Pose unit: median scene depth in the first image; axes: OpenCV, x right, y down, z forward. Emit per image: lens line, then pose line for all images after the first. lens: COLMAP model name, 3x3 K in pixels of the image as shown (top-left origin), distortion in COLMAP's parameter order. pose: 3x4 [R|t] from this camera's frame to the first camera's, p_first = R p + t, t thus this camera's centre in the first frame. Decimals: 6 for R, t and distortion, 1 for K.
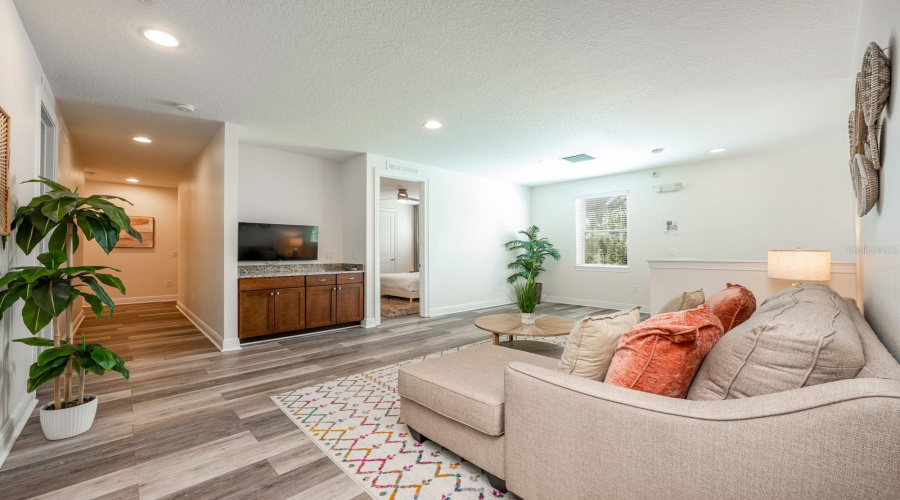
lens RADIAL K [[352.8, 0, 450.3], [0, 352.8, 251.4], [0, 0, 1]] dist [0.001709, -0.000183]
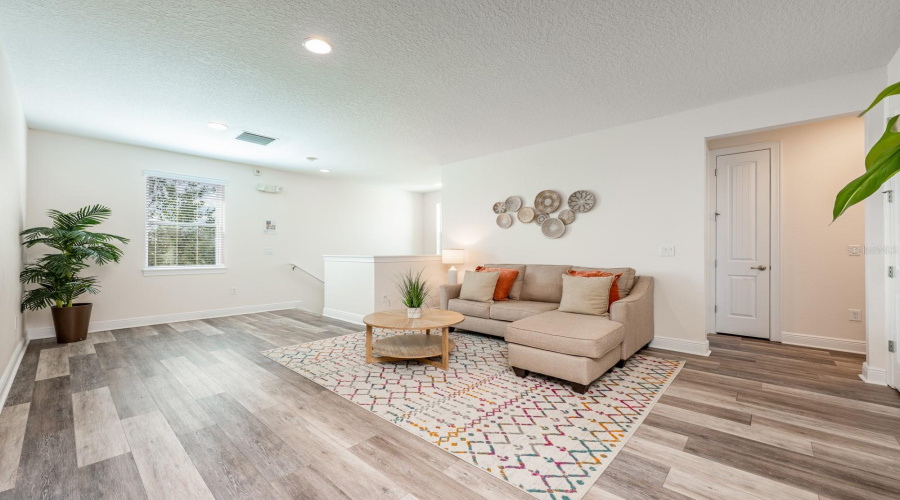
lens RADIAL K [[352.8, 0, 449.8], [0, 352.8, 249.2], [0, 0, 1]] dist [0.001709, -0.000183]
pose [[-0.076525, 0.006635, 0.997046, -0.960698], [-0.001962, 0.999975, -0.006805, 0.010008], [-0.997066, -0.002477, -0.076510, 1.129780]]
